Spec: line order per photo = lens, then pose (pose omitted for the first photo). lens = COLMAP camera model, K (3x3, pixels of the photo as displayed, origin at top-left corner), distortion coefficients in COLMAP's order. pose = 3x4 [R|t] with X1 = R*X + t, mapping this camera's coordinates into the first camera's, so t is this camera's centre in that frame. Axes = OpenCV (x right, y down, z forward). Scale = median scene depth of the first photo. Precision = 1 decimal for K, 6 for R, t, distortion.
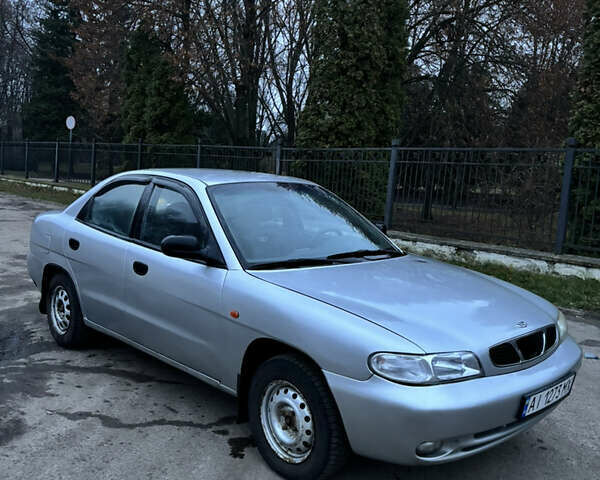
lens RADIAL K [[597.3, 0, 302.4], [0, 597.3, 237.9], [0, 0, 1]] dist [0.027390, 0.000000]
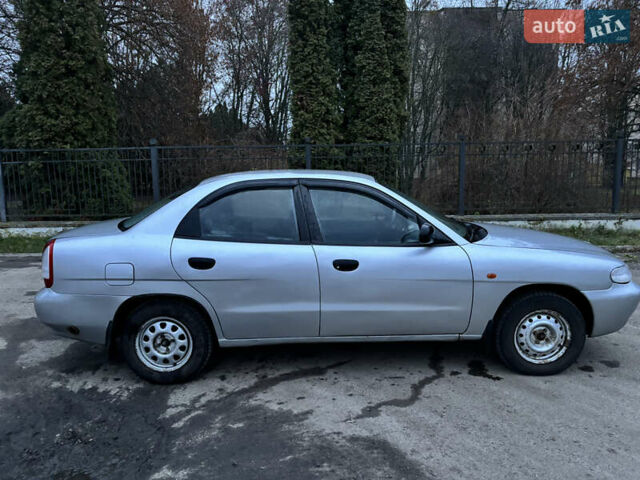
lens RADIAL K [[474.5, 0, 324.0], [0, 474.5, 235.3], [0, 0, 1]] dist [0.054740, -0.053750]
pose [[0.660801, -0.150338, 0.735351, -0.852571], [0.123917, 0.988142, 0.090665, -0.077313], [-0.740261, 0.031210, 0.671594, 0.430072]]
